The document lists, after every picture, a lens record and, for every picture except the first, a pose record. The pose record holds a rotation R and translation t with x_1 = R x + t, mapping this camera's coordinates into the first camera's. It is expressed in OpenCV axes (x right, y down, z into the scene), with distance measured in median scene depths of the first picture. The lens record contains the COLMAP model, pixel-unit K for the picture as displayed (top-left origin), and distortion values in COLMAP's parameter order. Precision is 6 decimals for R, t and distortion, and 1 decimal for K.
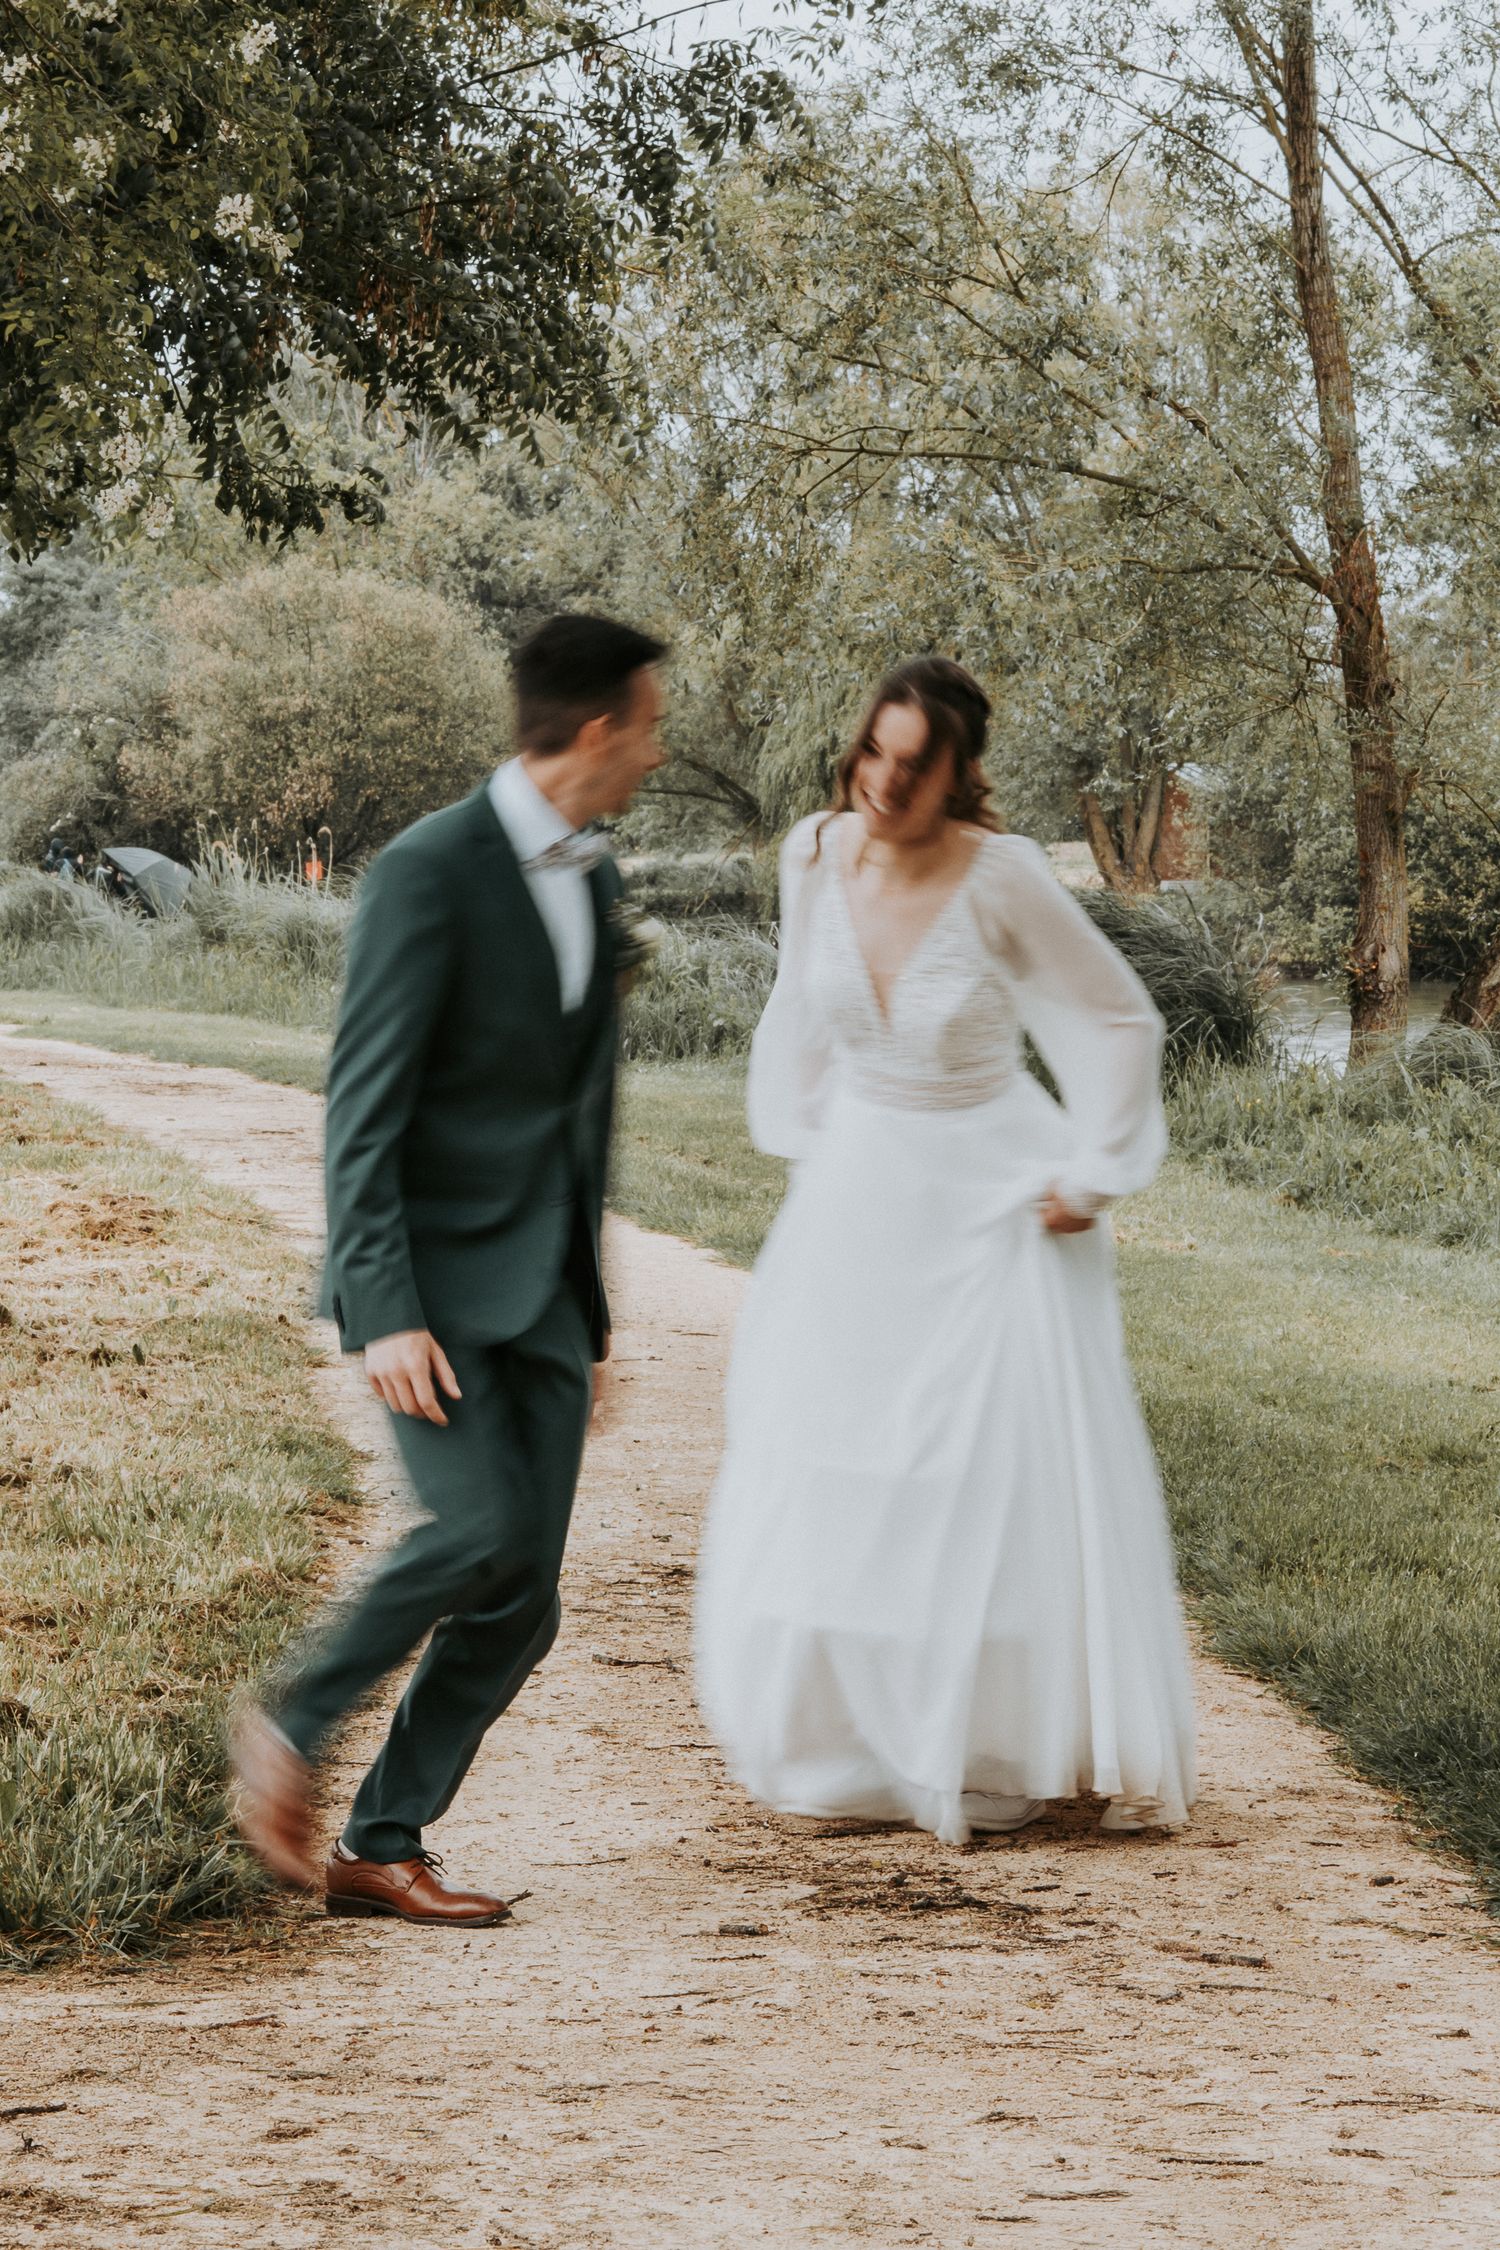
lens RADIAL K [[5776.0, 0, 750.0], [0, 5776.0, 1125.0], [0, 0, 1]] dist [-0.354563, 5.121864]
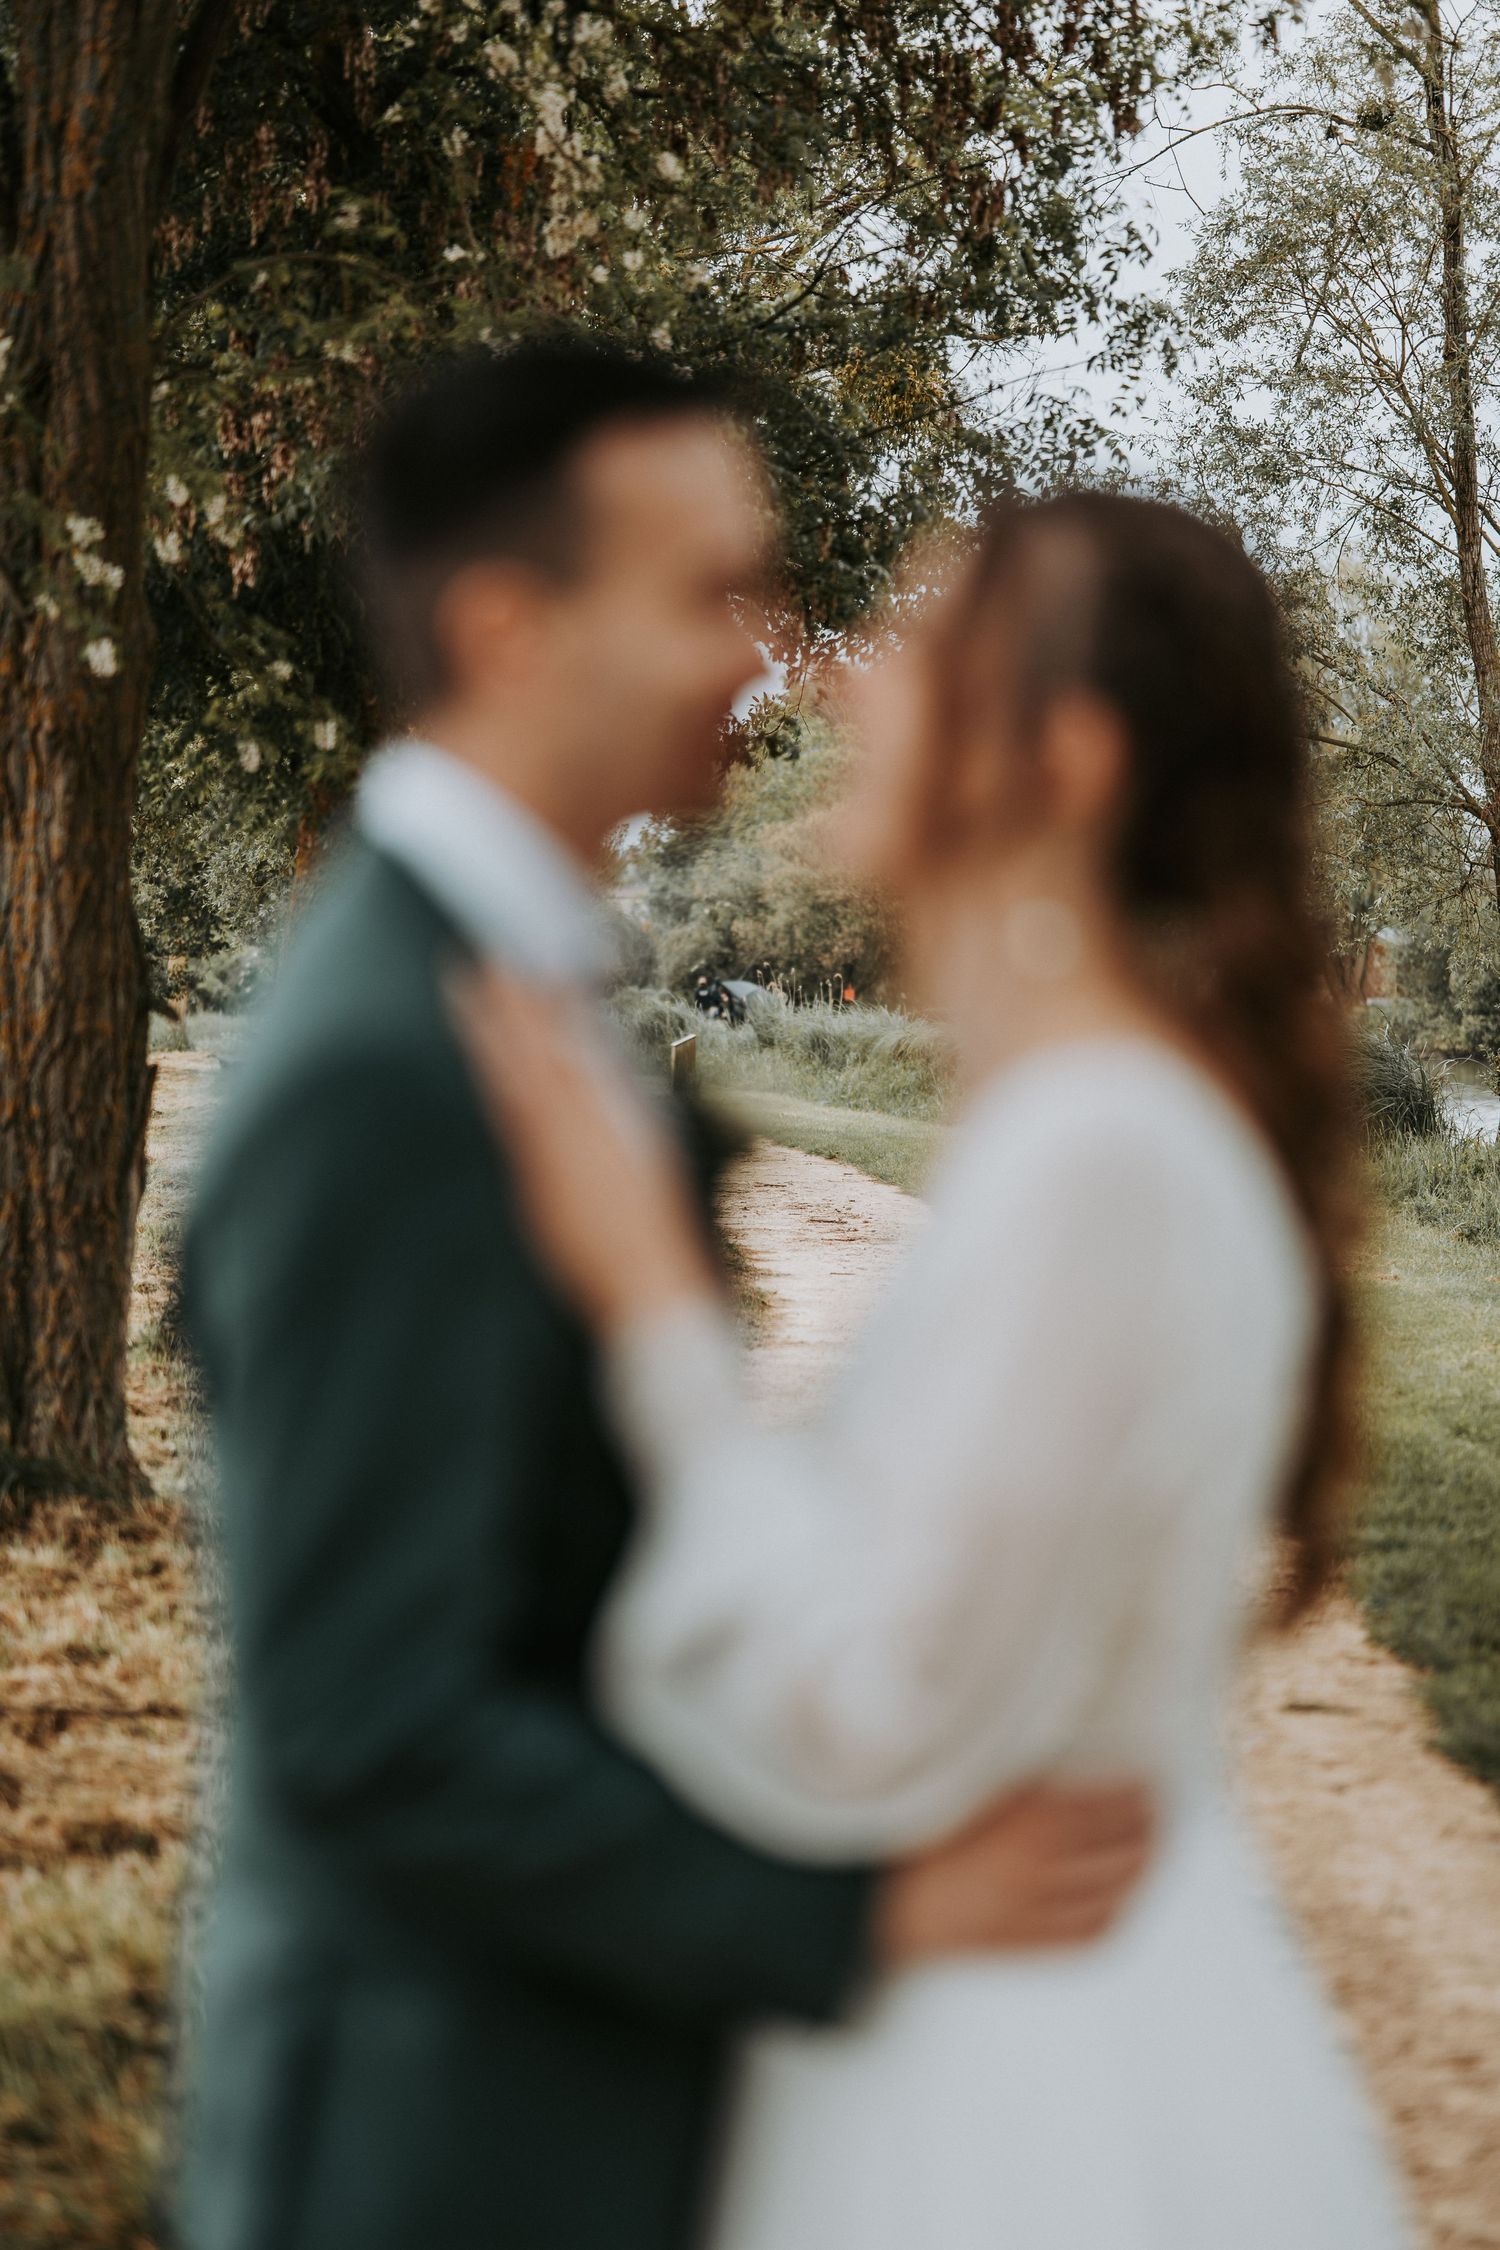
lens RADIAL K [[5510.7, 0, 750.0], [0, 5510.7, 1125.0], [0, 0, 1]] dist [-0.010910, 0.385462]
pose [[0.999020, -0.000205, -0.044262, -0.026356], [-0.001217, 0.999484, -0.032110, 0.032770], [0.044245, 0.032132, 0.998504, -0.431094]]
